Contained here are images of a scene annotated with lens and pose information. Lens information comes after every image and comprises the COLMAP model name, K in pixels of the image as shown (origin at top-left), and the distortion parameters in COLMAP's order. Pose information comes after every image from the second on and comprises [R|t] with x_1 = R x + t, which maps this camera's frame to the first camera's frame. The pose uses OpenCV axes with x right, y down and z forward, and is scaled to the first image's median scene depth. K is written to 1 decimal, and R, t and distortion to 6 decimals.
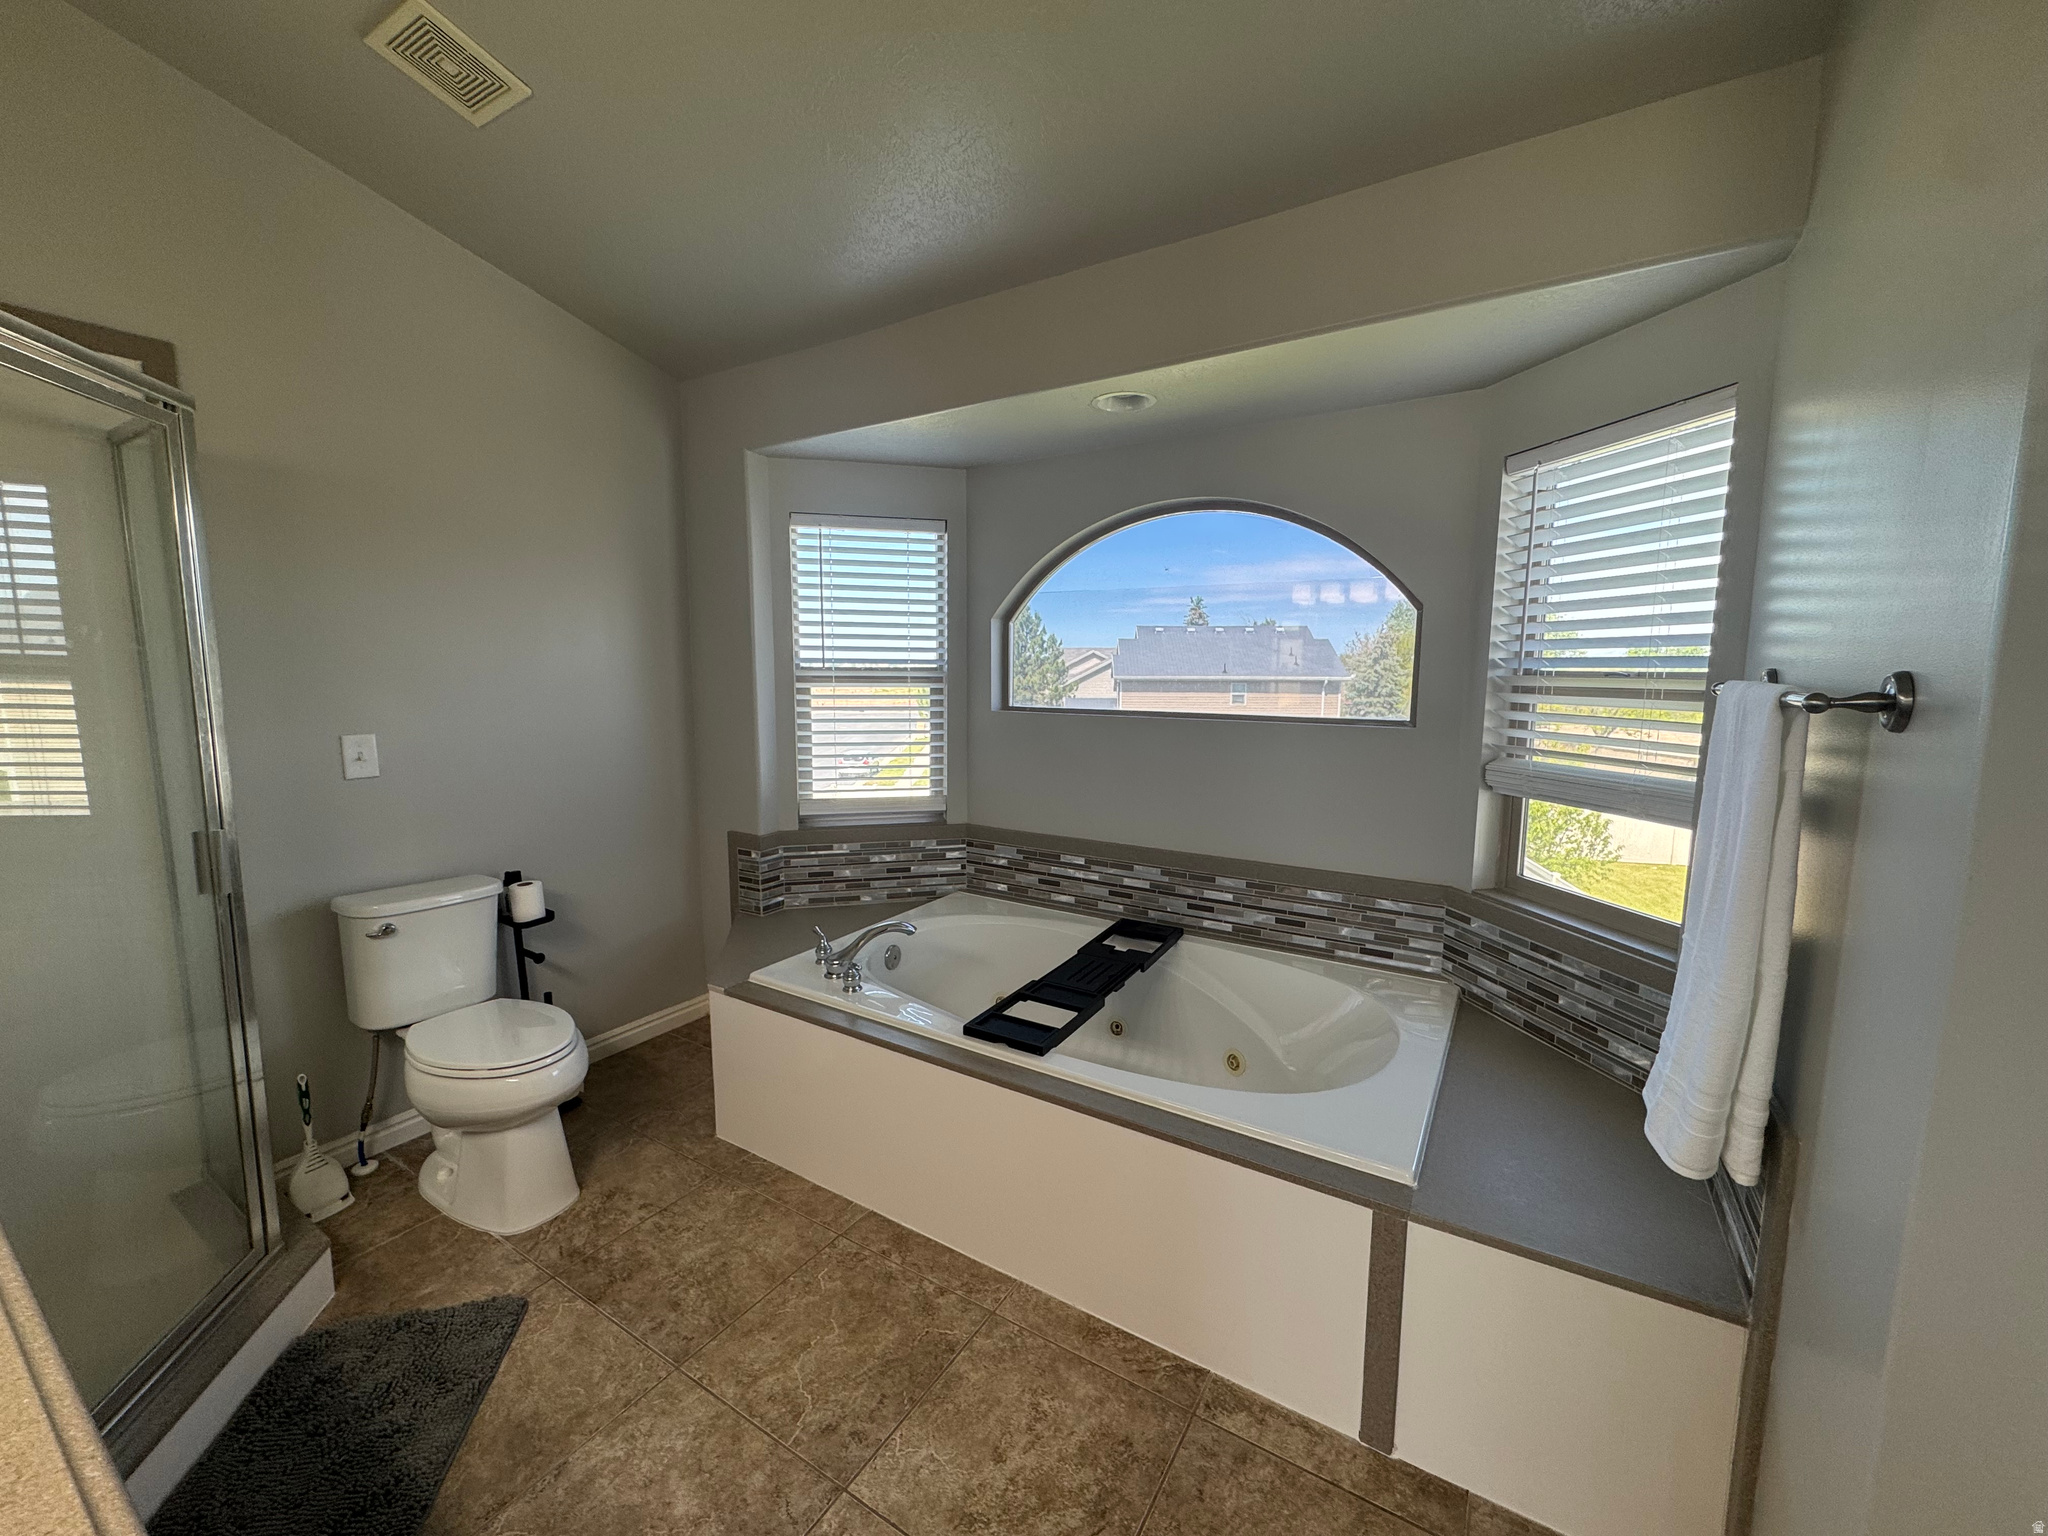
lens RADIAL K [[813.5, 0, 1027.9], [0, 813.5, 770.6], [0, 0, 1]] dist [-0.002031, -0.000659]
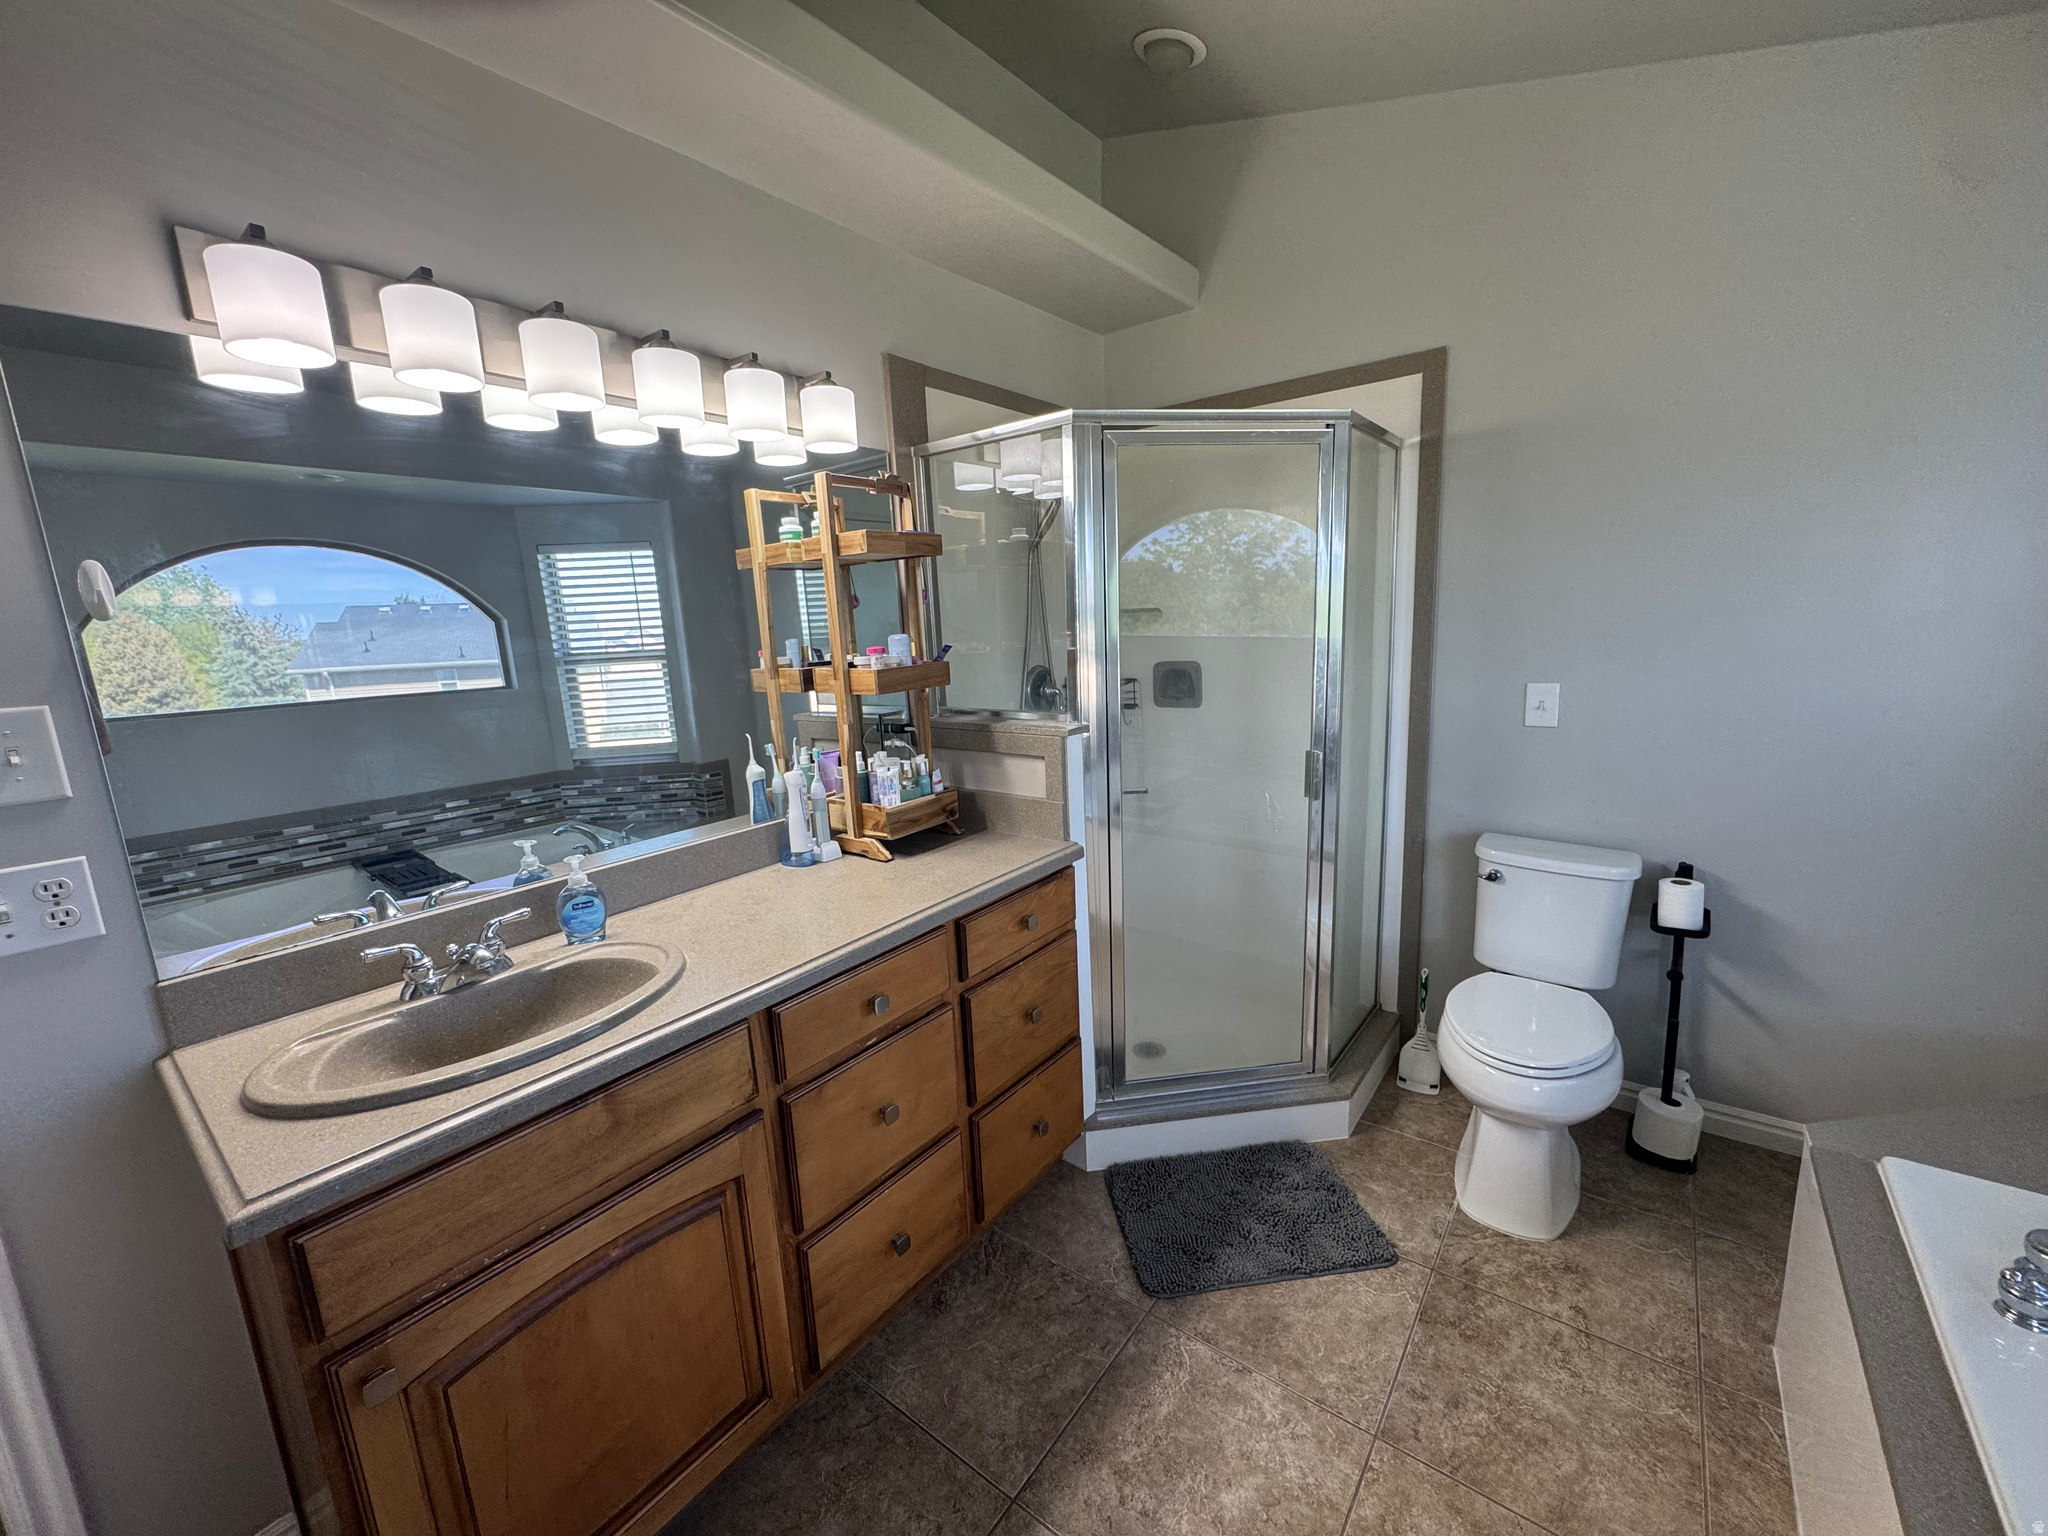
lens RADIAL K [[813.5, 0, 1027.9], [0, 813.5, 770.6], [0, 0, 1]] dist [-0.002031, -0.000659]
pose [[-0.106237, 0.170230, -0.979661, 0.306213], [-0.091007, 0.979437, 0.180060, -0.075920], [0.990167, 0.108285, -0.088561, 0.576699]]
